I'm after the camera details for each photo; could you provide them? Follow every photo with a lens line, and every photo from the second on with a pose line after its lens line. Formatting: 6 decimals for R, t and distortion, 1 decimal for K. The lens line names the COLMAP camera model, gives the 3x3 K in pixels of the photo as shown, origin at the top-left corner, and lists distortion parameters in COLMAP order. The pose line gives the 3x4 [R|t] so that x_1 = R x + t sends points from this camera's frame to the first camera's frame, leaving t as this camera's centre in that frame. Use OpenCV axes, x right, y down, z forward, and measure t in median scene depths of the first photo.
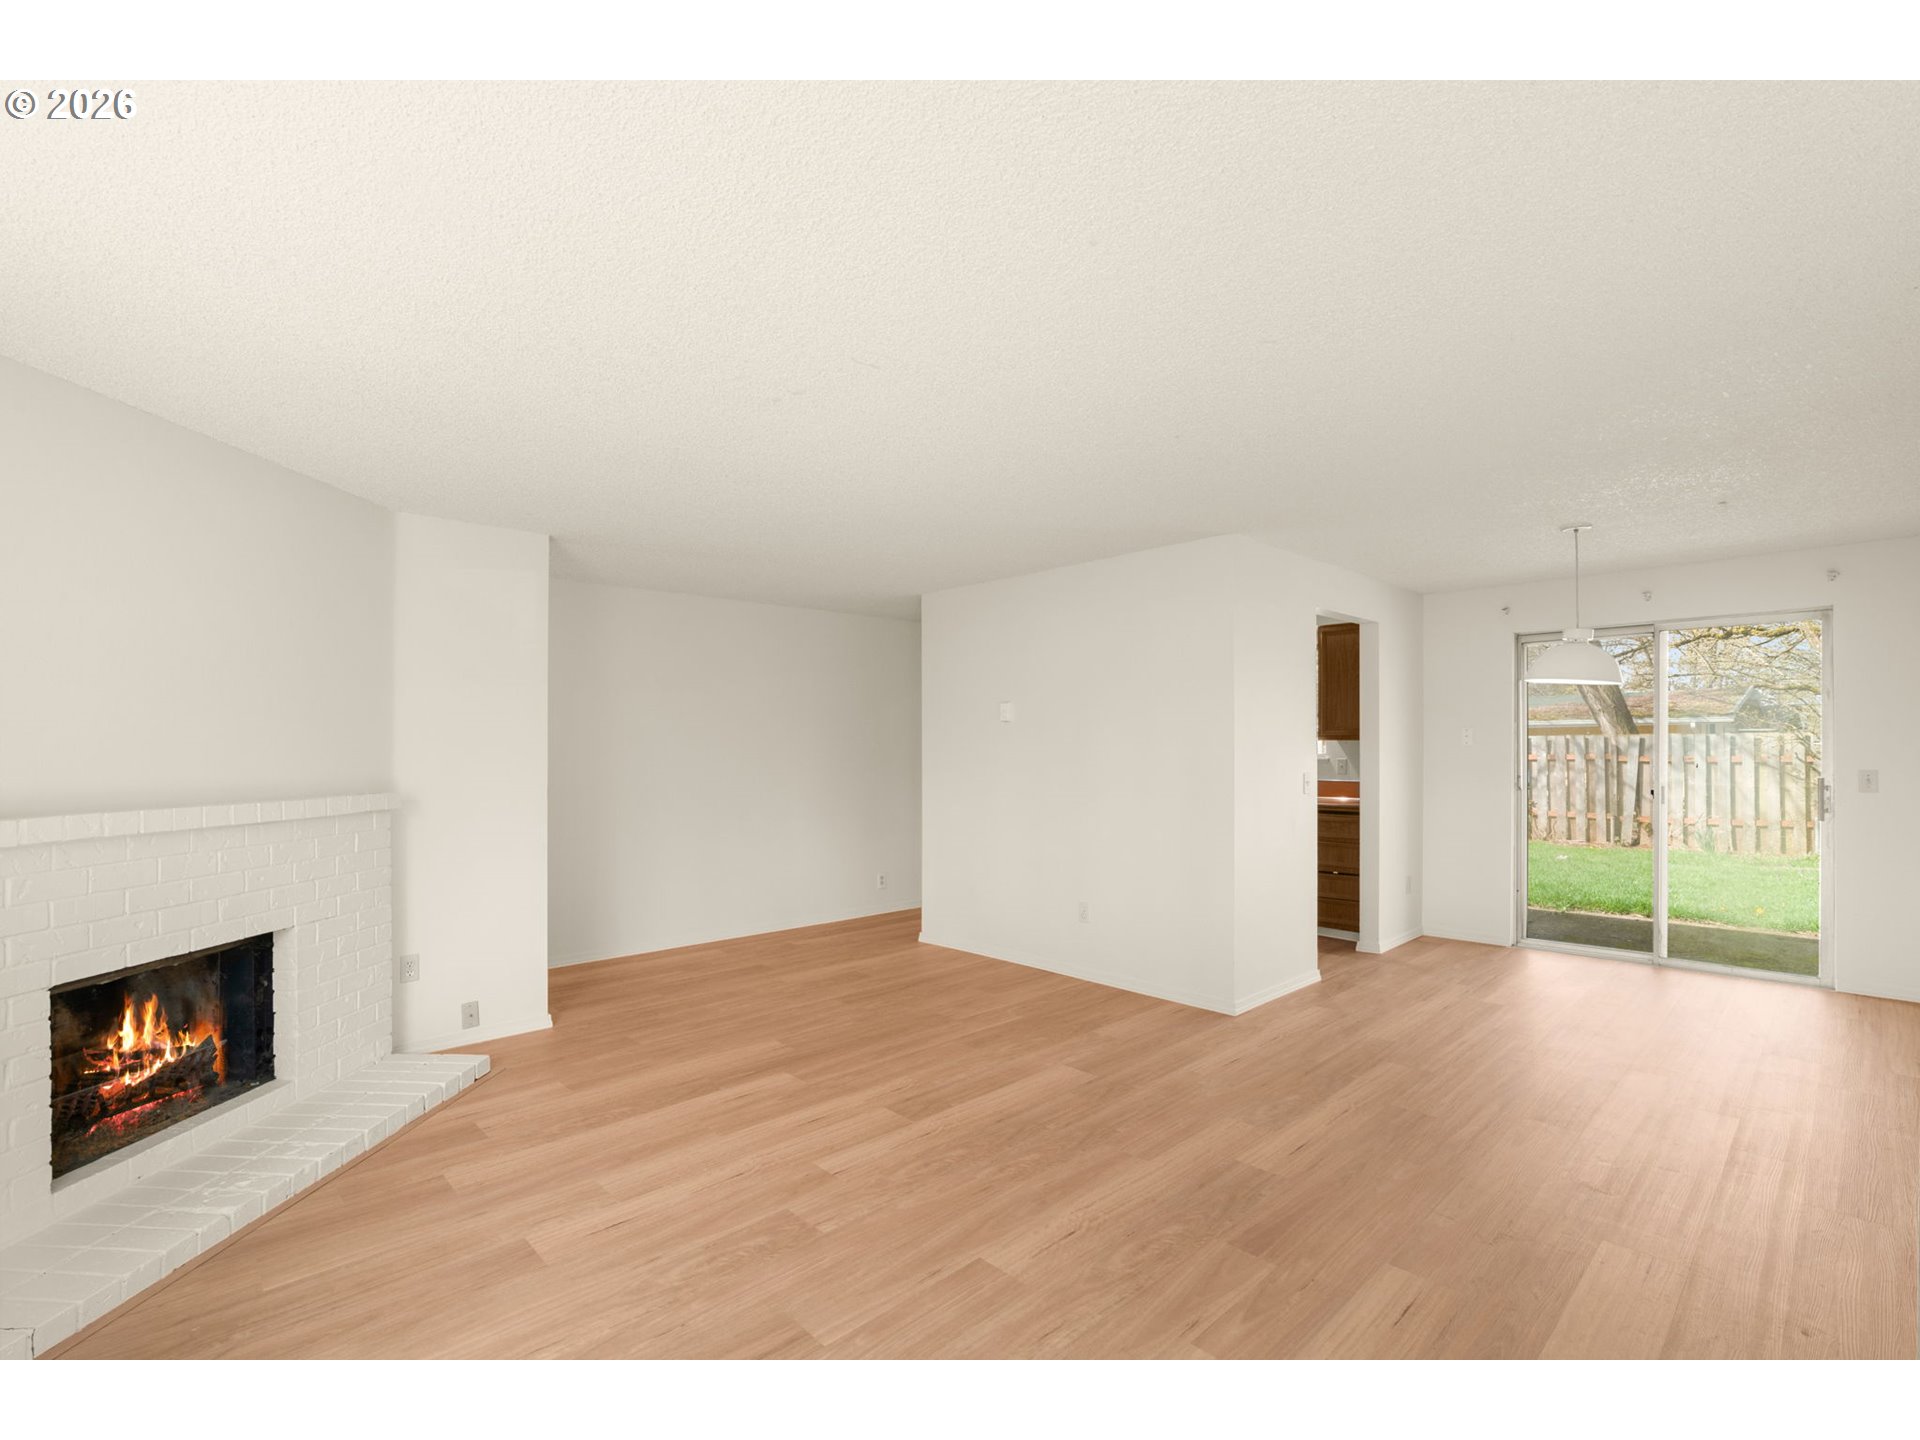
lens RADIAL K [[891.7, 0, 905.2], [0, 891.7, 761.6], [0, 0, 1]] dist [-0.033787, 0.001938]
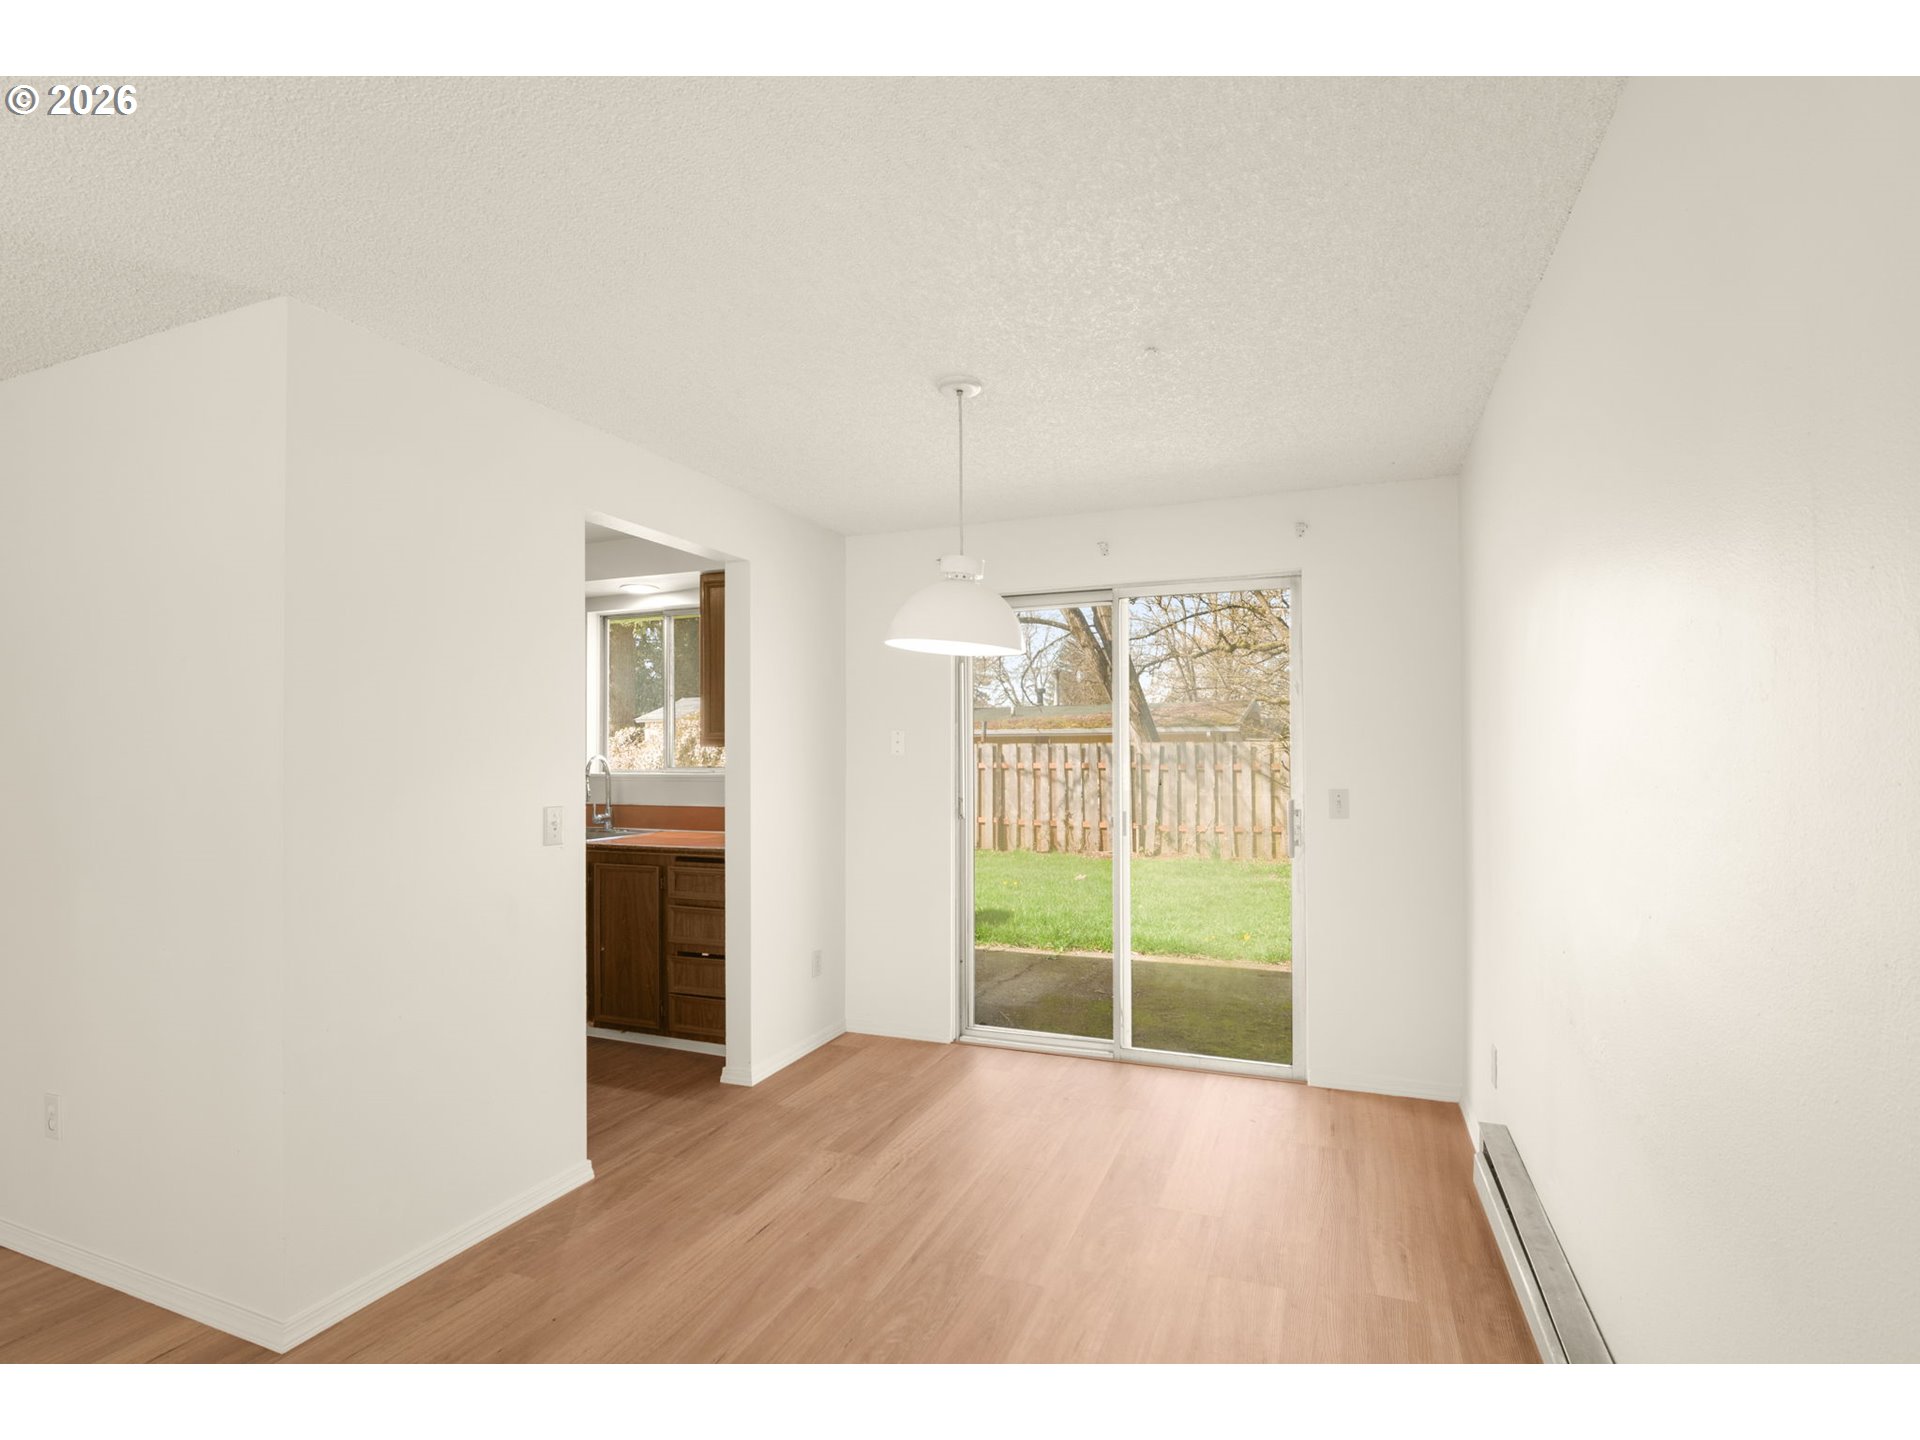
lens RADIAL K [[891.7, 0, 976.1], [0, 891.7, 761.1], [0, 0, 1]] dist [-0.033787, 0.001938]
pose [[0.895933, -0.001437, 0.444187, 0.196492], [0.005244, 0.999959, -0.007343, -0.004004], [-0.444159, 0.008908, 0.895904, 0.176777]]
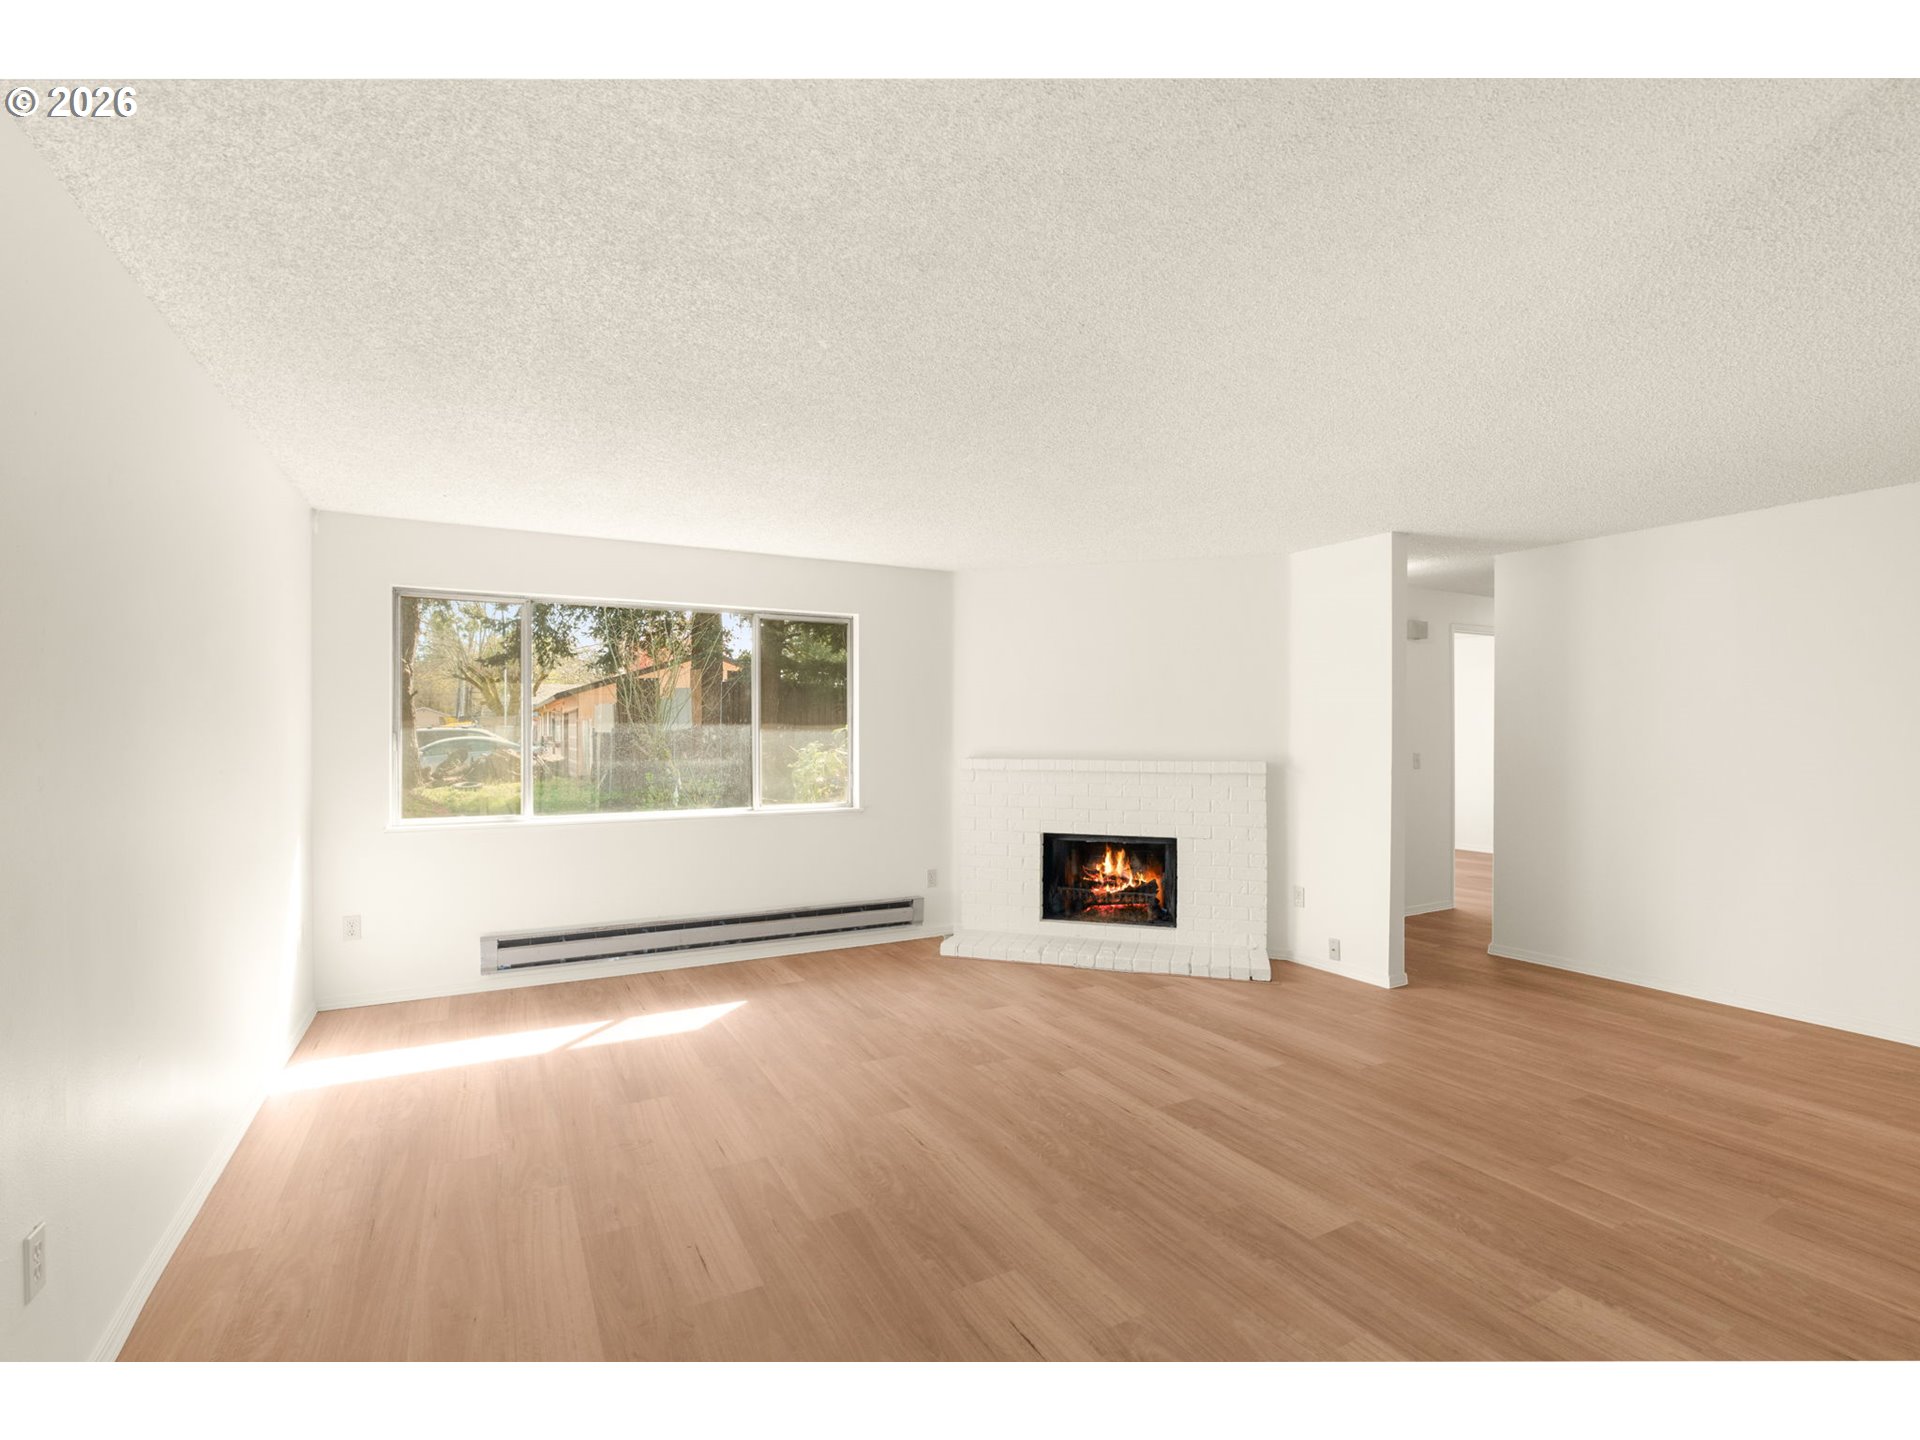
lens RADIAL K [[881.8, 0, 964.7], [0, 881.8, 707.9], [0, 0, 1]] dist [-0.029727, 0.002749]
pose [[-0.224438, -0.014106, -0.974386, 3.639965], [-0.016802, 0.999803, -0.010604, -0.079123], [0.974344, 0.013992, -0.224631, 3.632945]]
